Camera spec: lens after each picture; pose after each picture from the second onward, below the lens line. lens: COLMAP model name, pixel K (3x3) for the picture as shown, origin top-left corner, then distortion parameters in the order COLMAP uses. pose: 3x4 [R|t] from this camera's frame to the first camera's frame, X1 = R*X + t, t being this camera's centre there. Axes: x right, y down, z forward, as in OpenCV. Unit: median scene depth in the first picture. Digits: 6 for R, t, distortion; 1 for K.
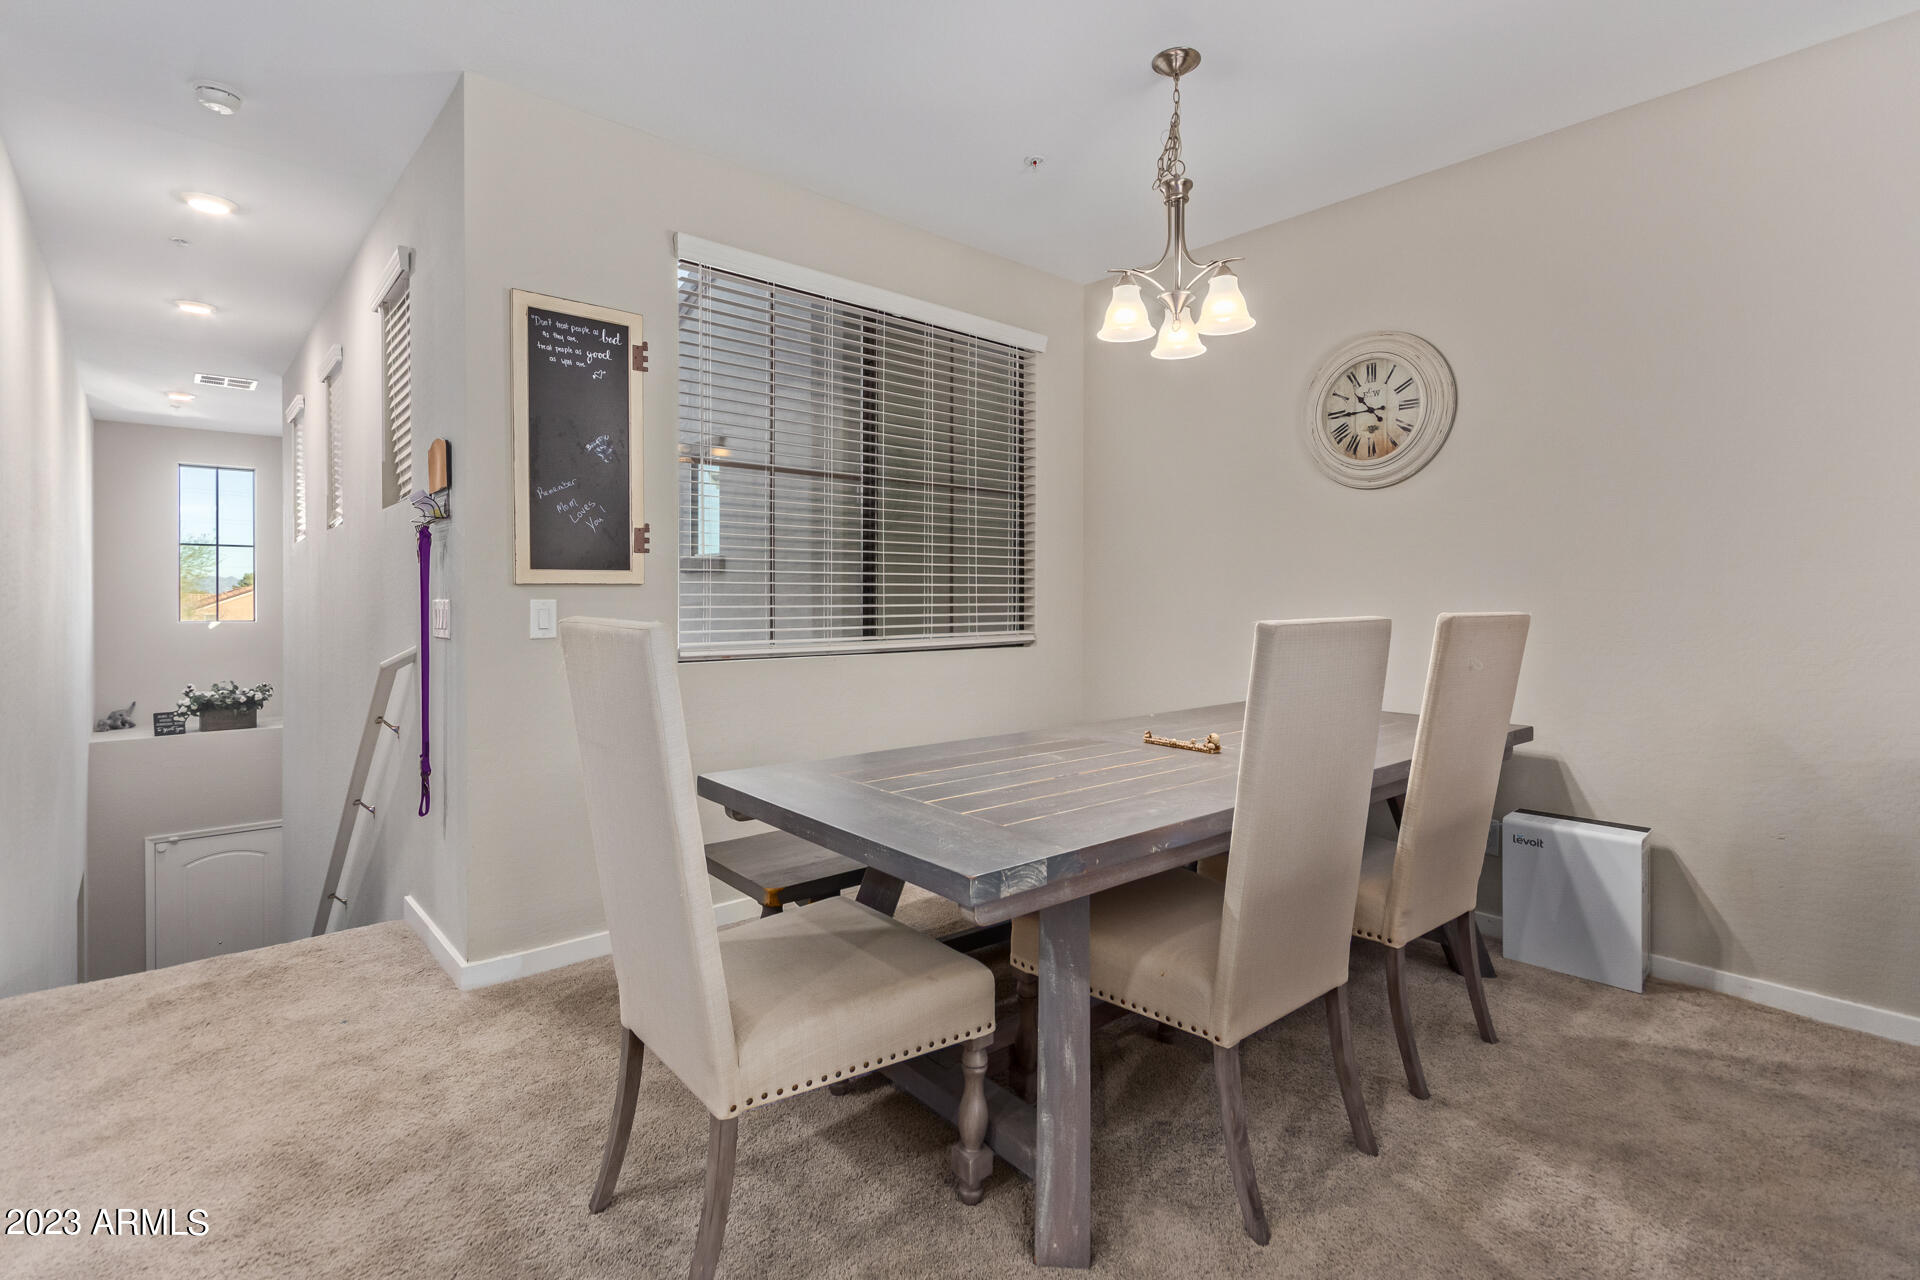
lens RADIAL K [[907.8, 0, 972.9], [0, 907.8, 604.8], [0, 0, 1]] dist [0.006955, -0.001945]
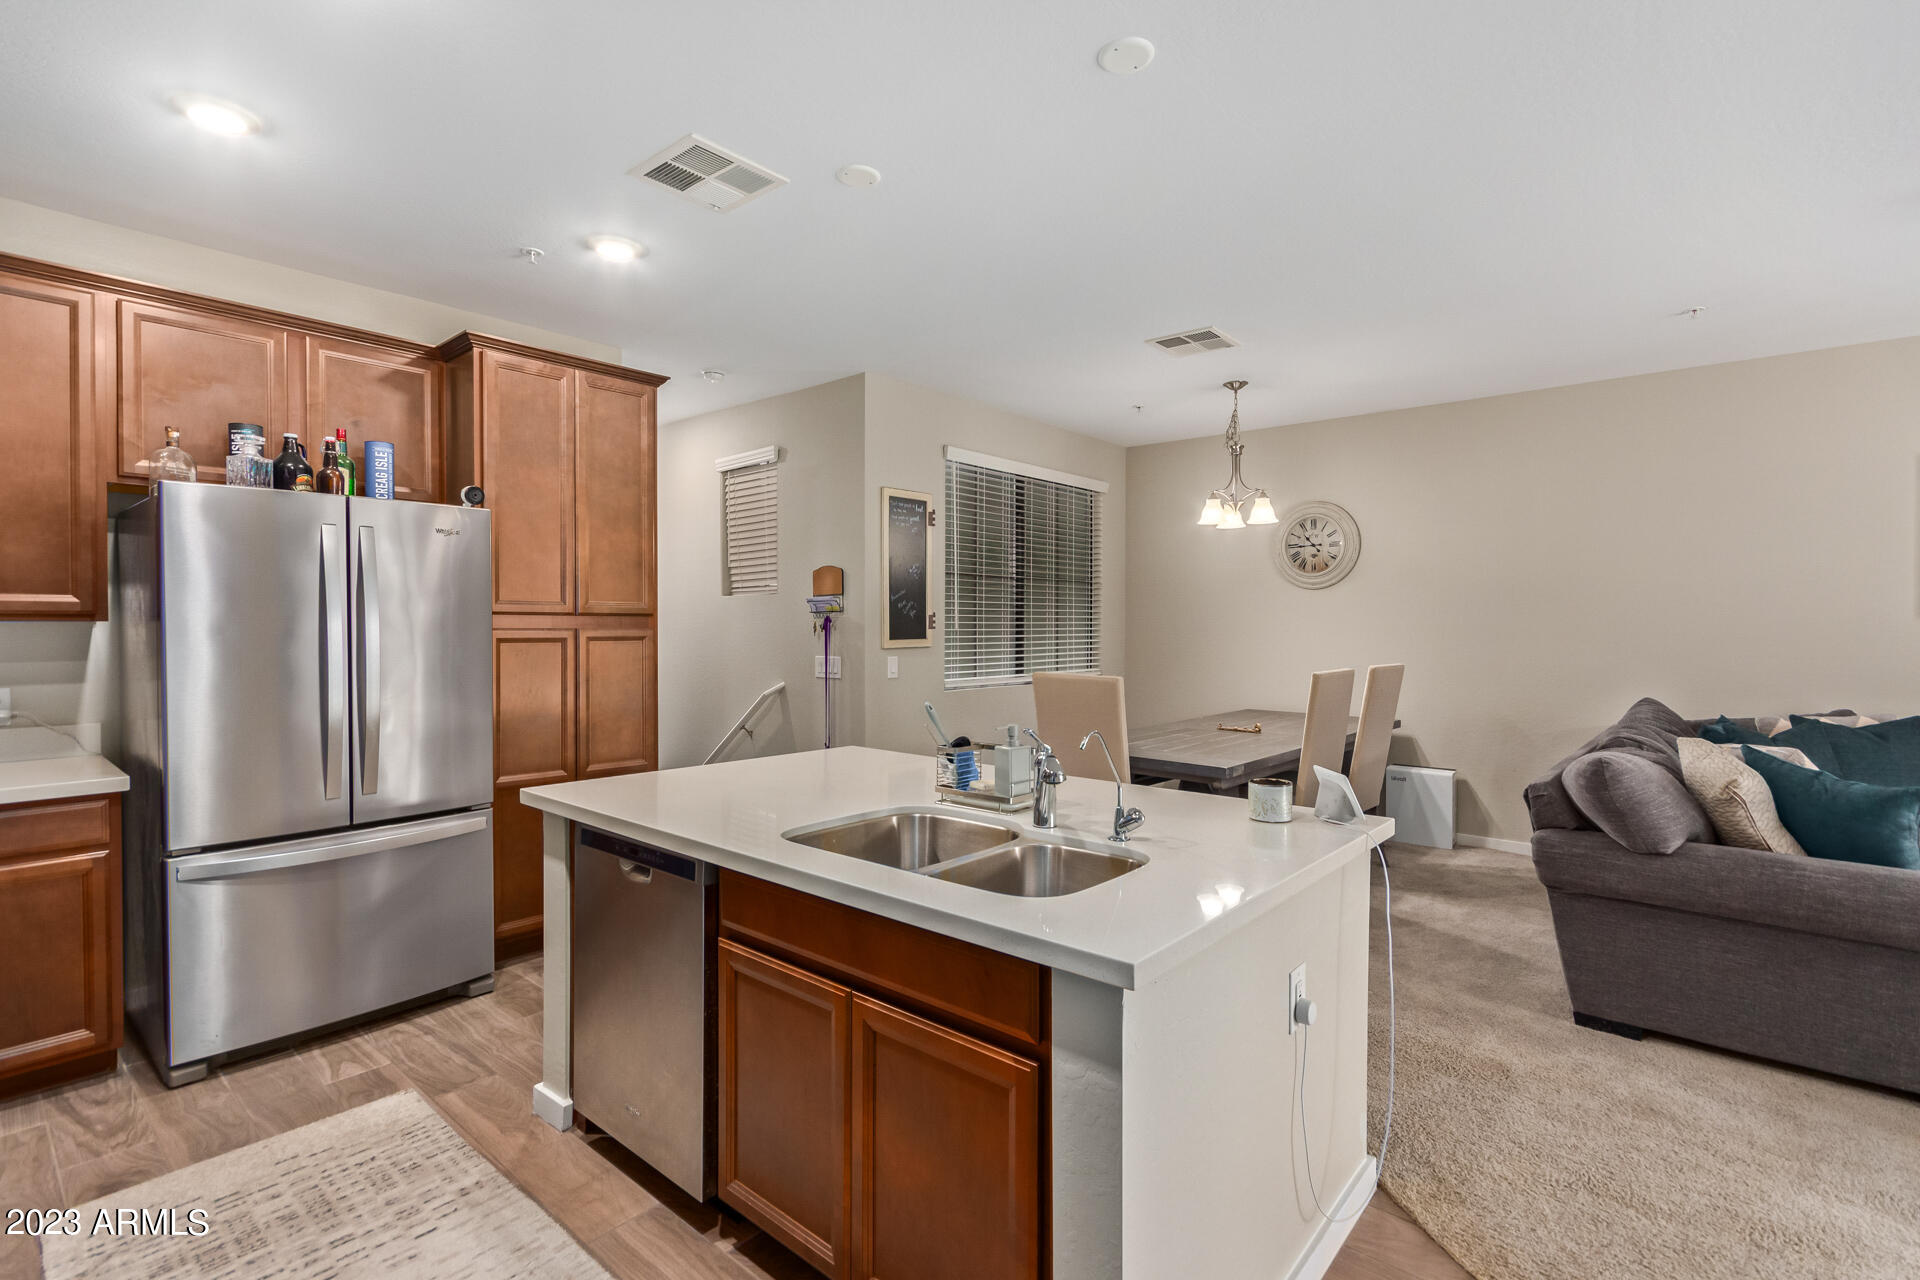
lens RADIAL K [[907.8, 0, 956.9], [0, 907.8, 632.3], [0, 0, 1]] dist [0.006955, -0.001945]
pose [[0.991689, 0.000394, 0.128659, -0.537738], [-0.000745, 0.999996, 0.002684, -0.054589], [-0.128657, -0.002757, 0.991685, -0.750254]]
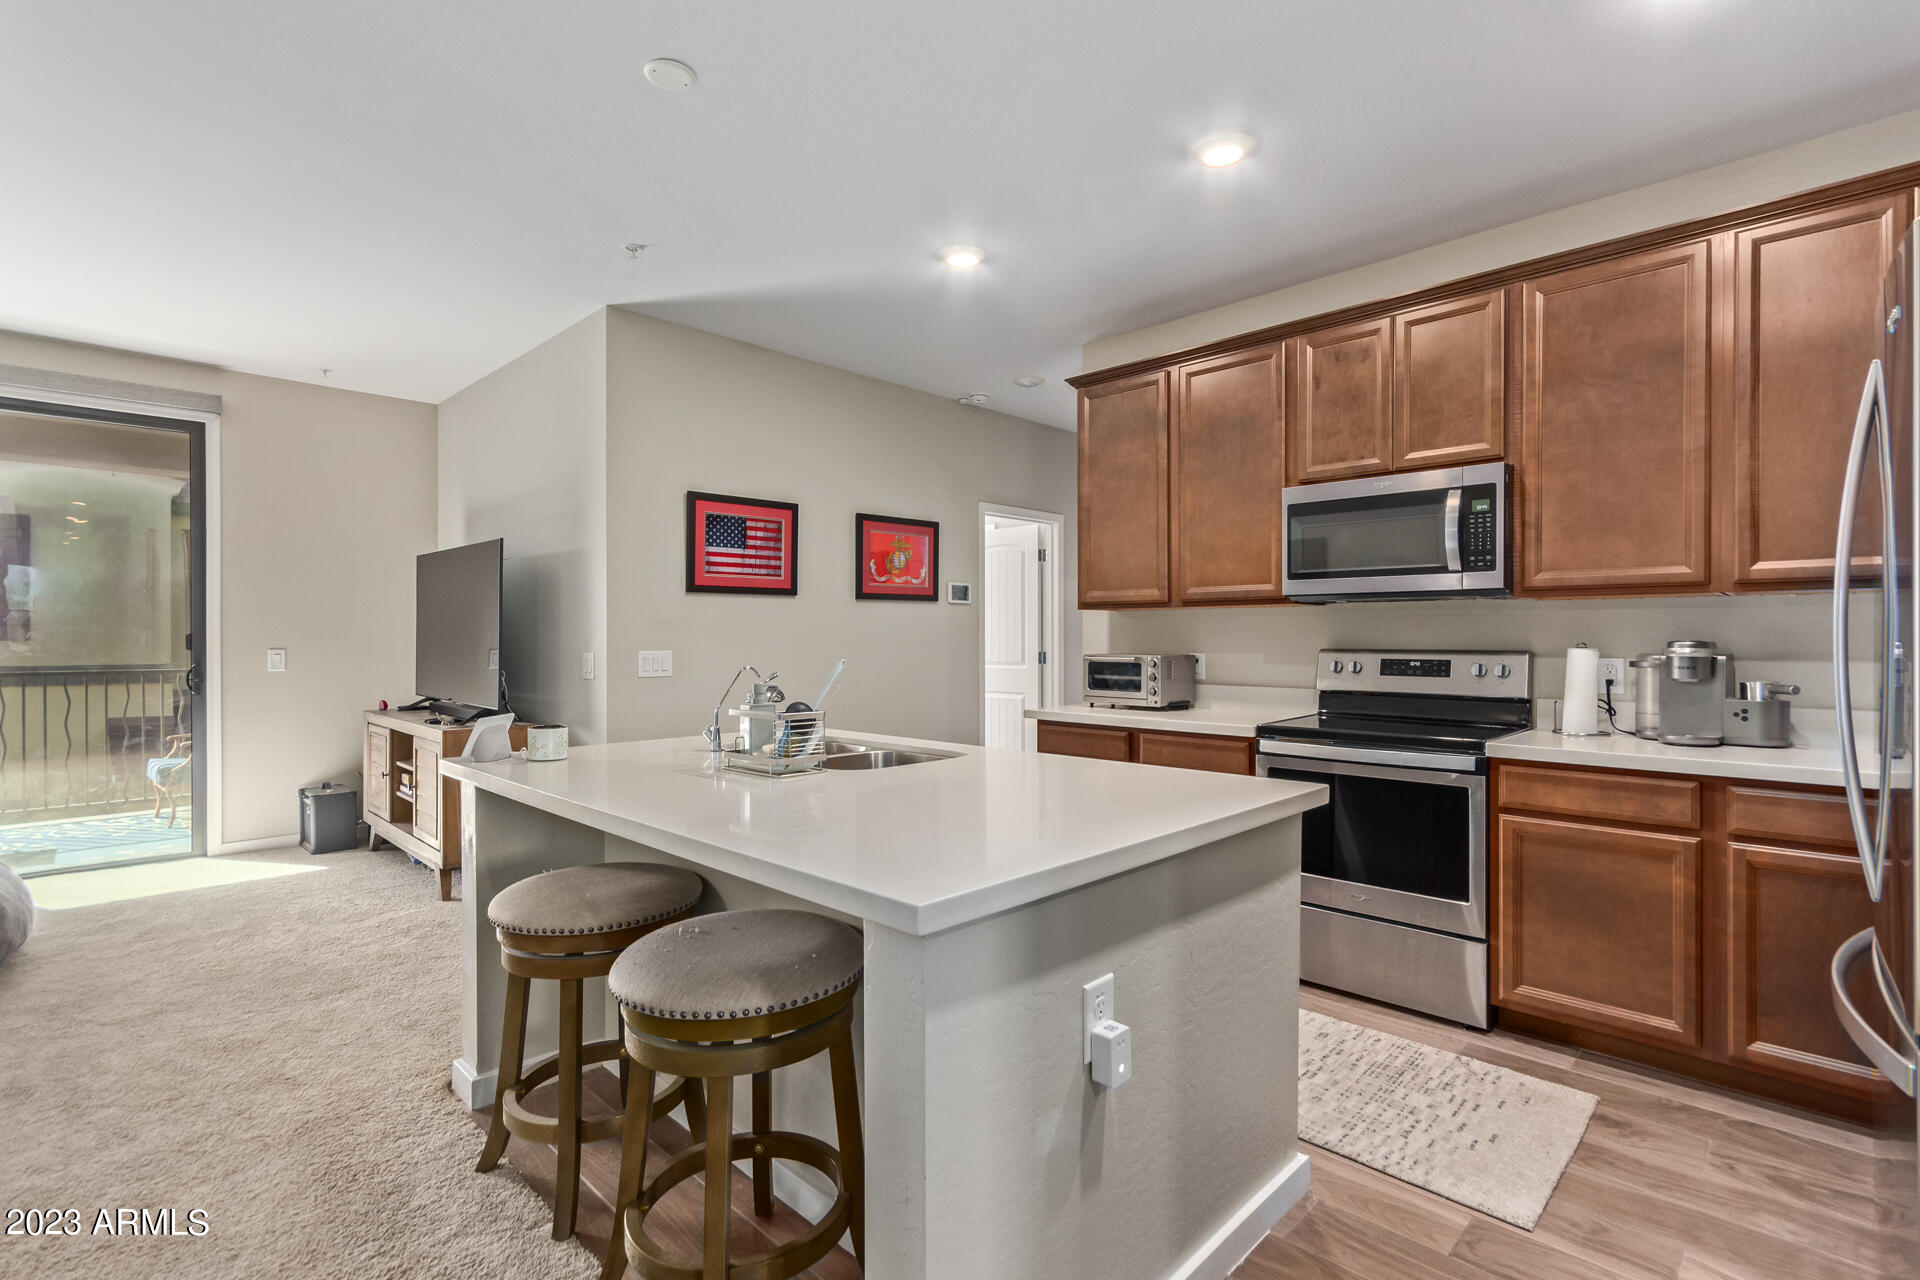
lens RADIAL K [[907.8, 0, 964.7], [0, 907.8, 633.8], [0, 0, 1]] dist [0.006955, -0.001945]
pose [[-0.998089, -0.003740, -0.061675, -0.524925], [-0.003602, 0.999991, -0.002346, -0.012769], [0.061684, -0.002119, -0.998094, 0.793910]]
